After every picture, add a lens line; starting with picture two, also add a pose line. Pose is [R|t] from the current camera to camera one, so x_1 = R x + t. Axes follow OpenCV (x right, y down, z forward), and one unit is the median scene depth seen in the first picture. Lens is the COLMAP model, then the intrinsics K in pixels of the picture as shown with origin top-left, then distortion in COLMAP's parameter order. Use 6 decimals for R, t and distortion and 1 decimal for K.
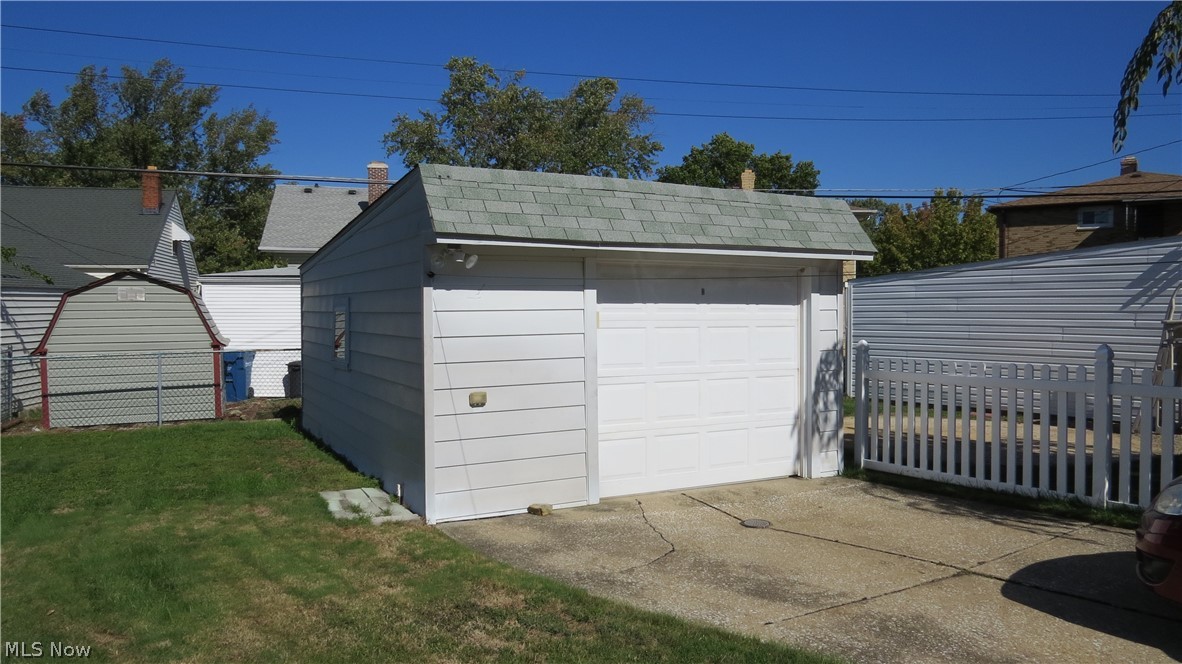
lens RADIAL K [[849.4, 0, 591.0], [0, 849.4, 332.0], [0, 0, 1]] dist [-0.012017, 0.005334]
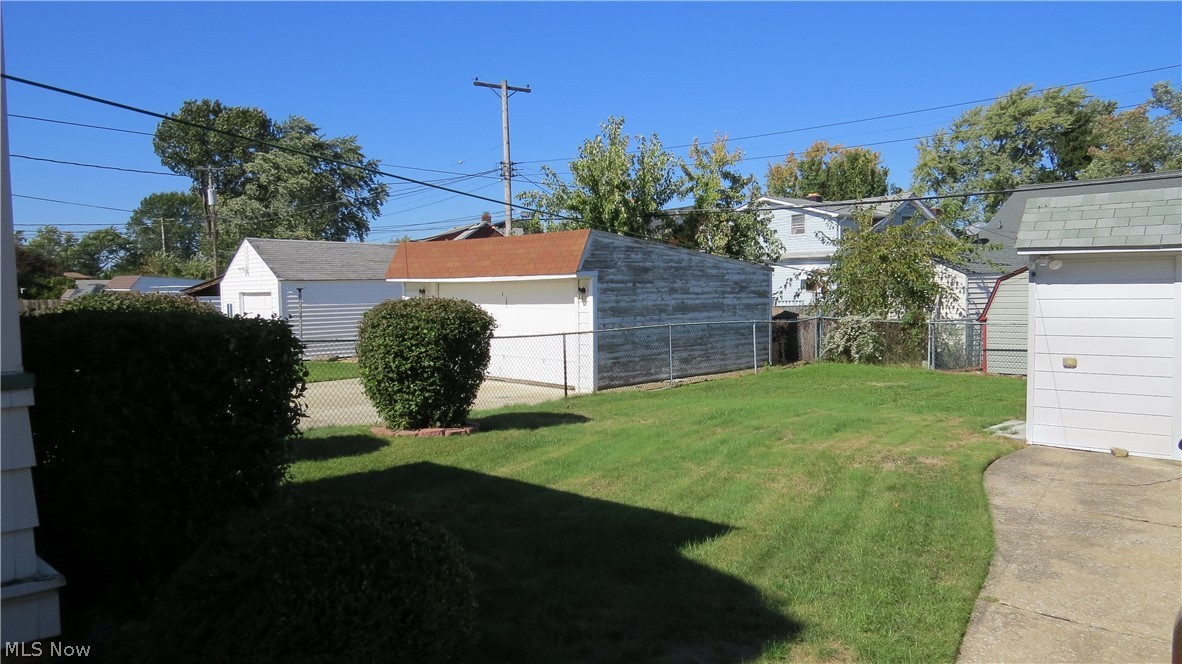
lens RADIAL K [[834.3, 0, 591.0], [0, 834.3, 332.0], [0, 0, 1]] dist [-0.022291, 0.003053]
pose [[0.321417, 0.050237, -0.945604, 0.887985], [-0.015623, 0.998737, 0.047749, -0.023459], [0.946809, -0.000574, 0.321796, -0.177106]]
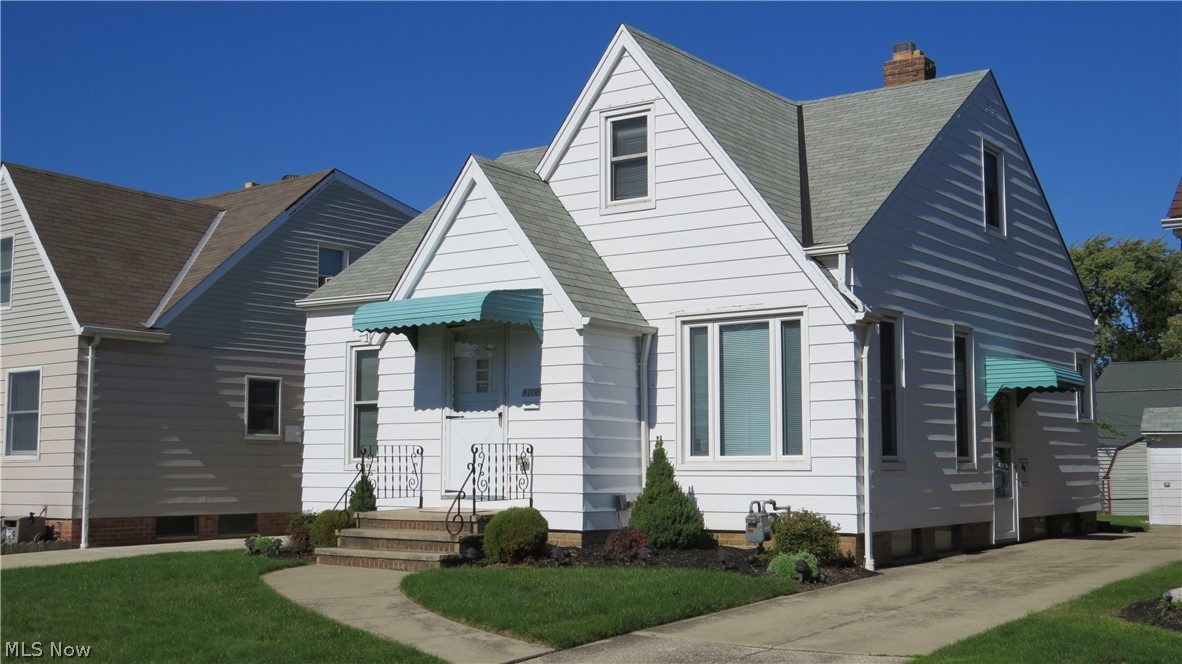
lens RADIAL K [[1379.1, 0, 592.2], [0, 1379.1, 332.3], [0, 0, 1]] dist [-0.059910, -0.002408]
pose [[0.444663, -0.083762, -0.891773, 3.276078], [-0.026640, 0.993941, -0.106641, 0.111240], [0.895302, 0.071177, 0.439737, -2.947382]]
